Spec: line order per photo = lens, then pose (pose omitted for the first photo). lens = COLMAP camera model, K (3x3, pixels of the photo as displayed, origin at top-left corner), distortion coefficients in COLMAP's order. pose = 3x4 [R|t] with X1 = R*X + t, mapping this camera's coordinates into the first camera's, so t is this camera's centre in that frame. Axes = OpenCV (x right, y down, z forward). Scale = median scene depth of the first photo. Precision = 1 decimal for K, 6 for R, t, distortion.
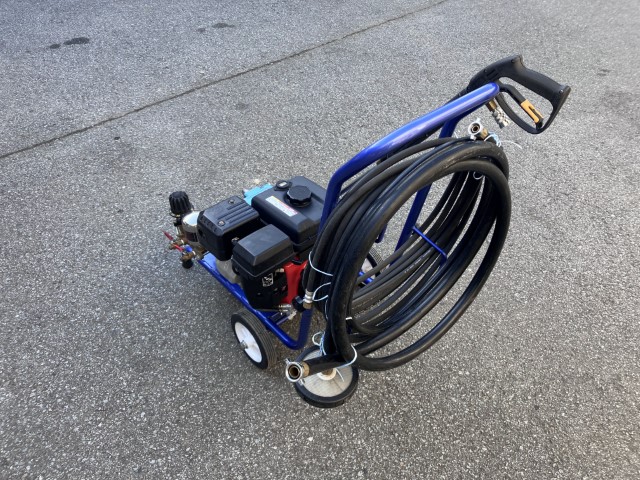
lens RADIAL K [[526.0, 0, 315.3], [0, 526.0, 240.7], [0, 0, 1]] dist [0.024107, -0.013363]
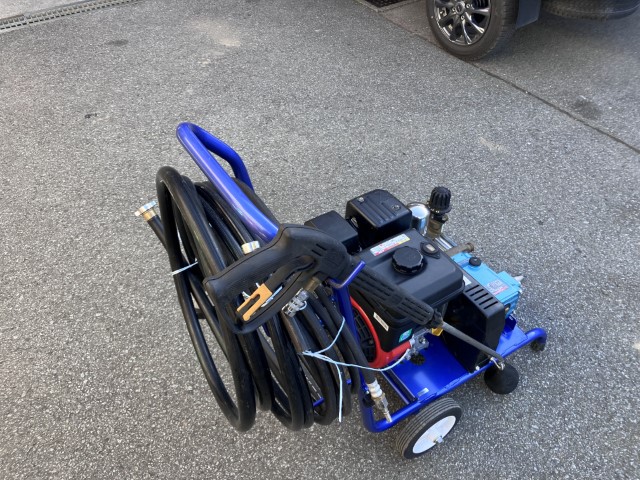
lens RADIAL K [[526.0, 0, 316.7], [0, 526.0, 242.3], [0, 0, 1]] dist [0.024107, -0.013363]
pose [[-0.168441, 0.681713, -0.711966, 0.447768], [-0.646838, 0.468575, 0.601697, -0.397268], [0.743794, 0.561877, 0.362030, 0.437467]]
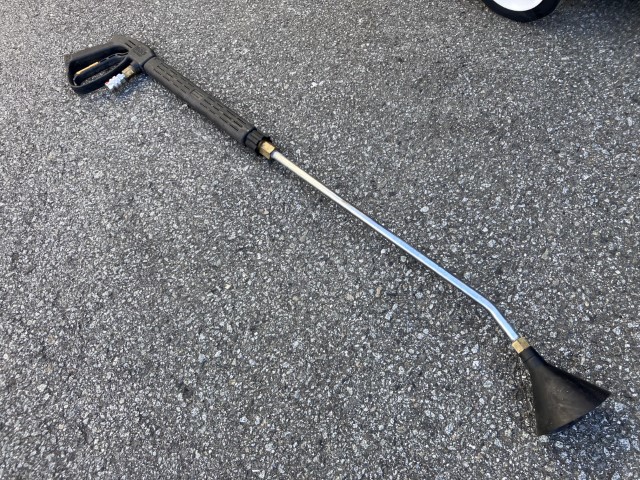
lens RADIAL K [[526.0, 0, 317.2], [0, 526.0, 239.5], [0, 0, 1]] dist [0.024107, -0.013363]
pose [[-0.972795, 0.183915, 0.140874, 0.246588], [0.089628, -0.261956, 0.960909, -0.494199], [0.213628, 0.947394, 0.238345, 1.025422]]
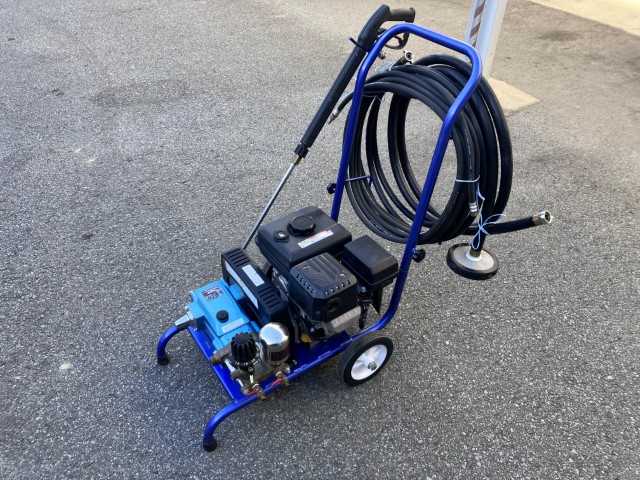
lens RADIAL K [[526.0, 0, 315.1], [0, 526.0, 239.1], [0, 0, 1]] dist [0.024107, -0.013363]
pose [[0.136966, -0.627766, 0.766257, -0.629792], [0.664692, 0.631786, 0.398787, -0.352461], [-0.734456, 0.454705, 0.503804, 0.373316]]
